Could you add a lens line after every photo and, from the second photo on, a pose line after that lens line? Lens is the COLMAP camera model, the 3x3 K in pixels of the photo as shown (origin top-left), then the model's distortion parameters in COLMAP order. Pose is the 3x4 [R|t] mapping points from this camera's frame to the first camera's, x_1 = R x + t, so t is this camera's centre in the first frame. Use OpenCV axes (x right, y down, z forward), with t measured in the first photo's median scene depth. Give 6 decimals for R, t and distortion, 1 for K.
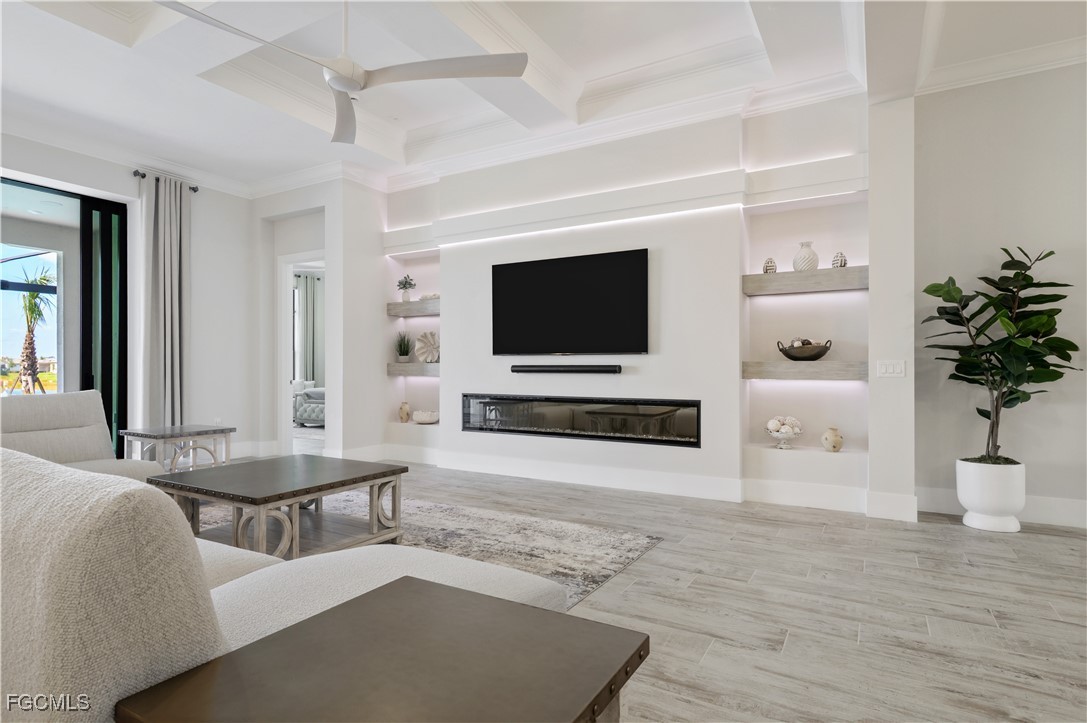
lens RADIAL K [[573.6, 0, 513.3], [0, 573.6, 364.7], [0, 0, 1]] dist [-0.001042, -0.000619]
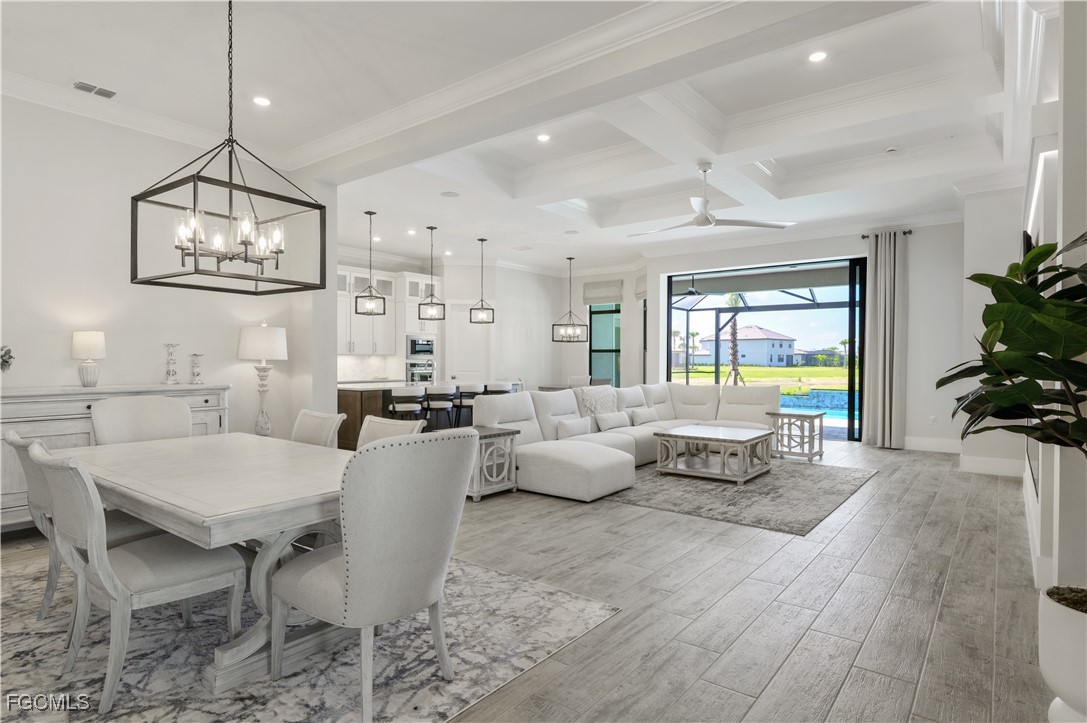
lens RADIAL K [[595.1, 0, 551.9], [0, 595.1, 366.8], [0, 0, 1]] dist [0.014305, -0.000449]
pose [[-0.095476, 0.012331, -0.995355, 1.166654], [0.002918, 0.999922, 0.012108, -0.039025], [0.995427, -0.001748, -0.095505, 0.478390]]
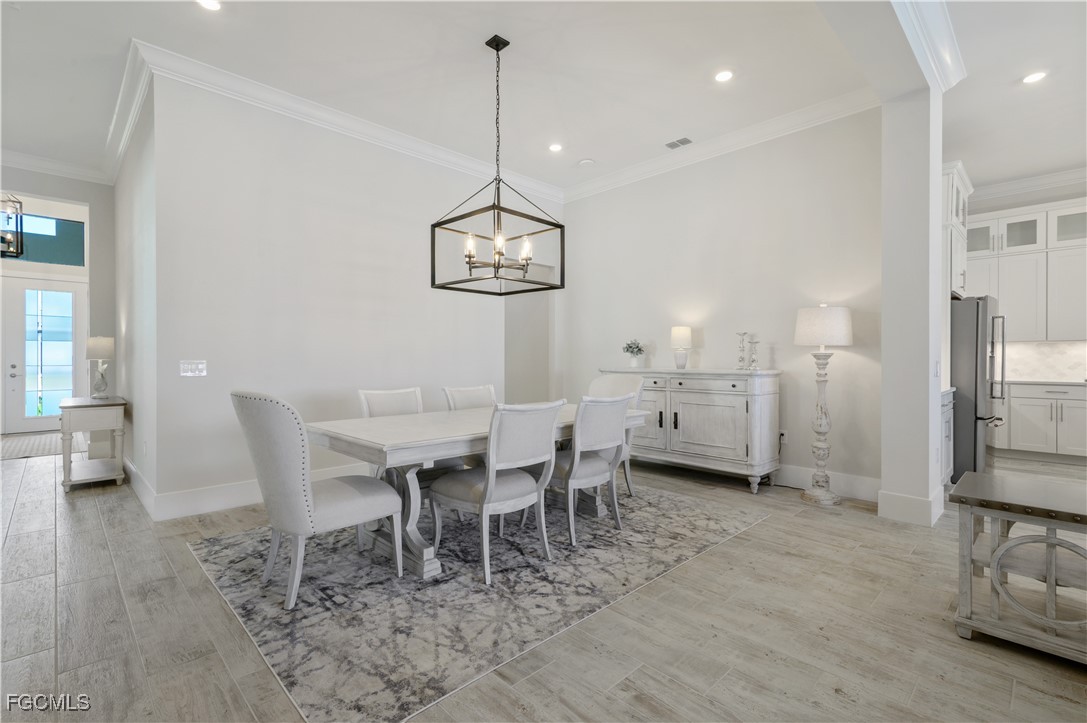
lens RADIAL K [[491.9, 0, 511.7], [0, 491.9, 360.7], [0, 0, 1]] dist [0.003746, -0.000038]
pose [[-0.964445, -0.000800, 0.264282, 0.319671], [-0.000653, 1.000000, 0.000644, -0.013981], [-0.264283, 0.000448, -0.964445, 0.760137]]
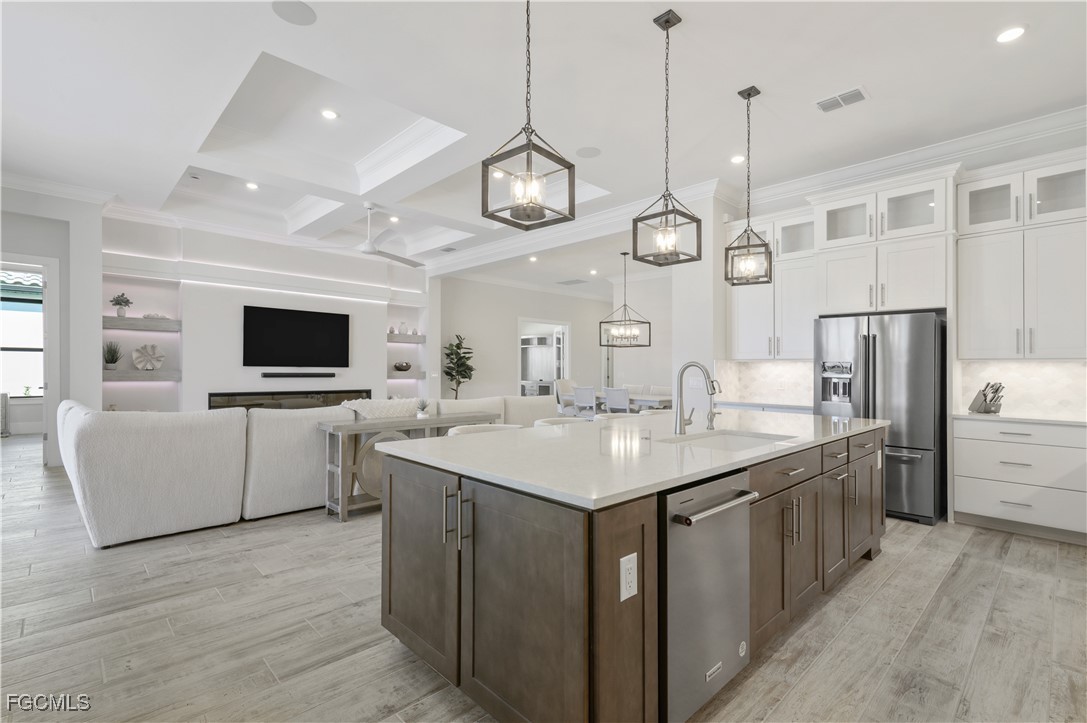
lens RADIAL K [[503.3, 0, 544.9], [0, 503.3, 385.4], [0, 0, 1]] dist [0.014784, 0.000040]
pose [[0.246728, -0.031591, 0.968570, -1.411450], [-0.016450, 0.999188, 0.036780, -0.034592], [-0.968945, -0.025007, 0.246008, -0.109187]]
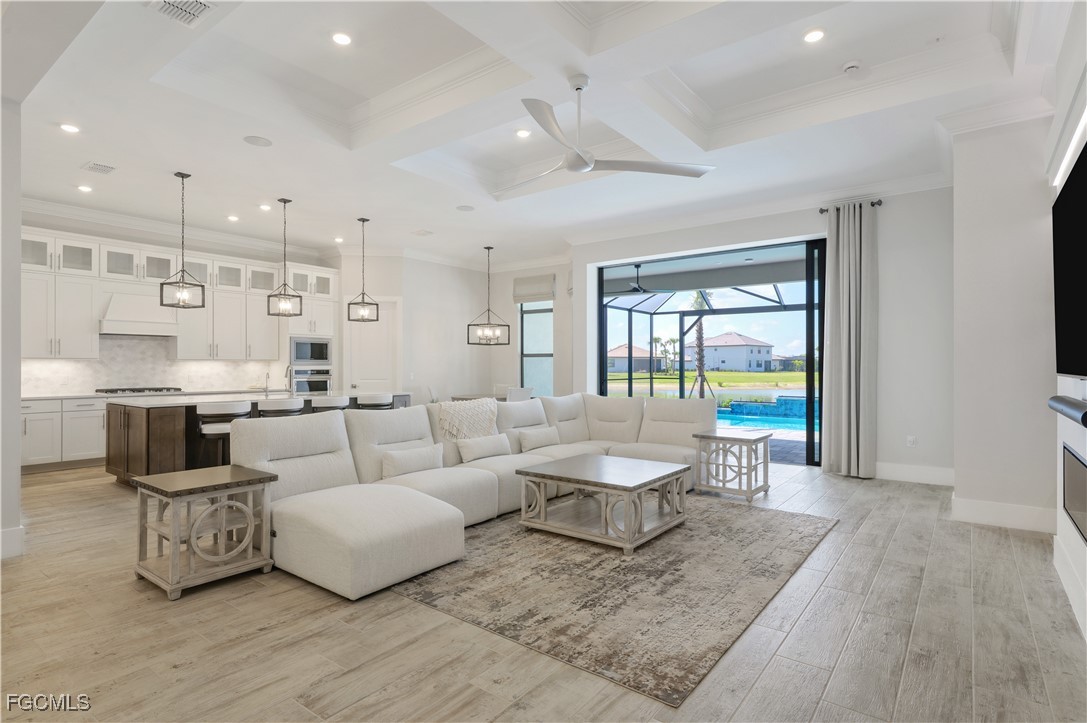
lens RADIAL K [[562.5, 0, 549.1], [0, 562.5, 362.9], [0, 0, 1]] dist [0.010727, -0.000114]
pose [[-0.090248, -0.004300, -0.995910, 0.662918], [0.004818, 0.999977, -0.004754, -0.036531], [0.995908, -0.005227, -0.090225, 0.721727]]
